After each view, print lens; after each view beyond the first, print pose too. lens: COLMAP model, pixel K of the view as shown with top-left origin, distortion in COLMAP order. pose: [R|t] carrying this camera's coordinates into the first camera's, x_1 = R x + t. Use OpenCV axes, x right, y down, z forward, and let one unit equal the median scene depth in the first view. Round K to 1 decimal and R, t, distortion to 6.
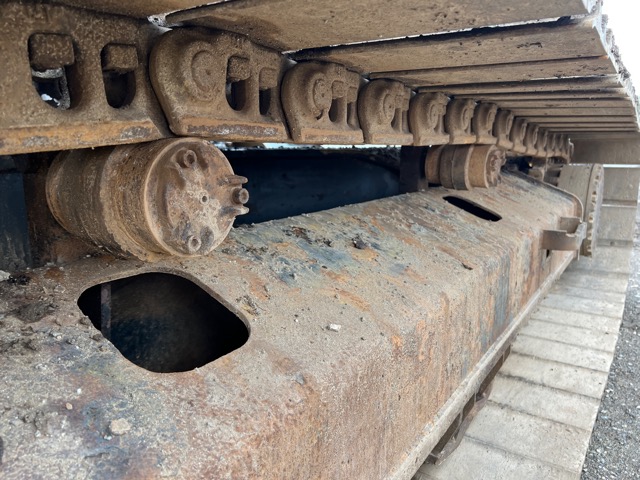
lens RADIAL K [[476.2, 0, 321.4], [0, 476.2, 252.3], [0, 0, 1]] dist [0.051401, -0.060896]
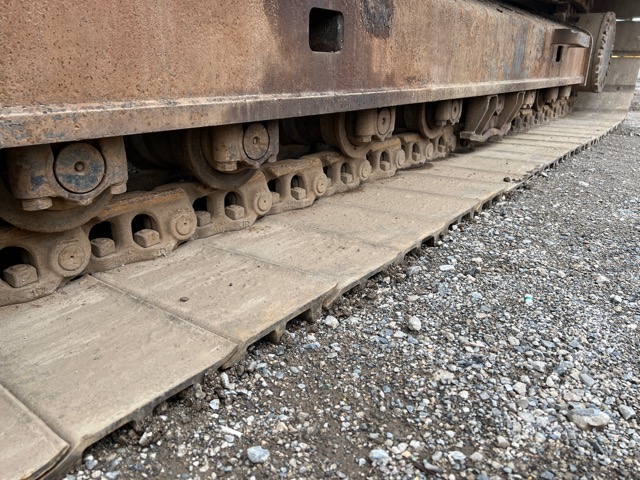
lens RADIAL K [[476.2, 0, 321.4], [0, 476.2, 252.3], [0, 0, 1]] dist [0.051401, -0.060896]
pose [[0.998871, 0.030842, -0.036135, -0.077834], [-0.024929, 0.987762, 0.153964, 0.221178], [0.040442, -0.152889, 0.987415, -0.276442]]
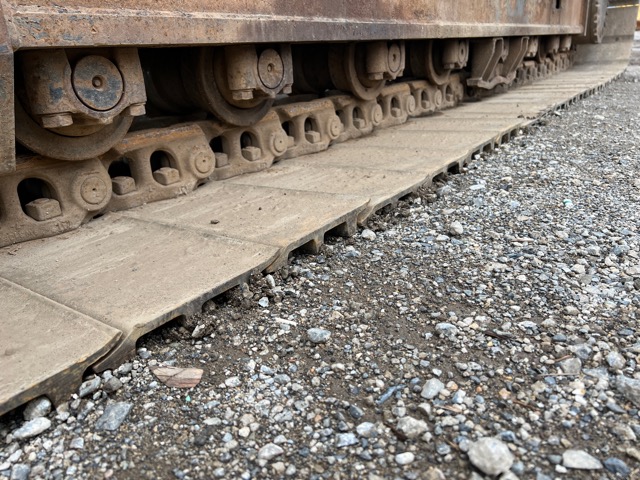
lens RADIAL K [[476.2, 0, 321.4], [0, 476.2, 252.3], [0, 0, 1]] dist [0.051401, -0.060896]
pose [[0.998349, -0.042590, -0.038550, -0.096996], [0.048474, 0.984684, 0.167473, 0.266806], [0.030827, -0.169065, 0.985123, -0.274047]]
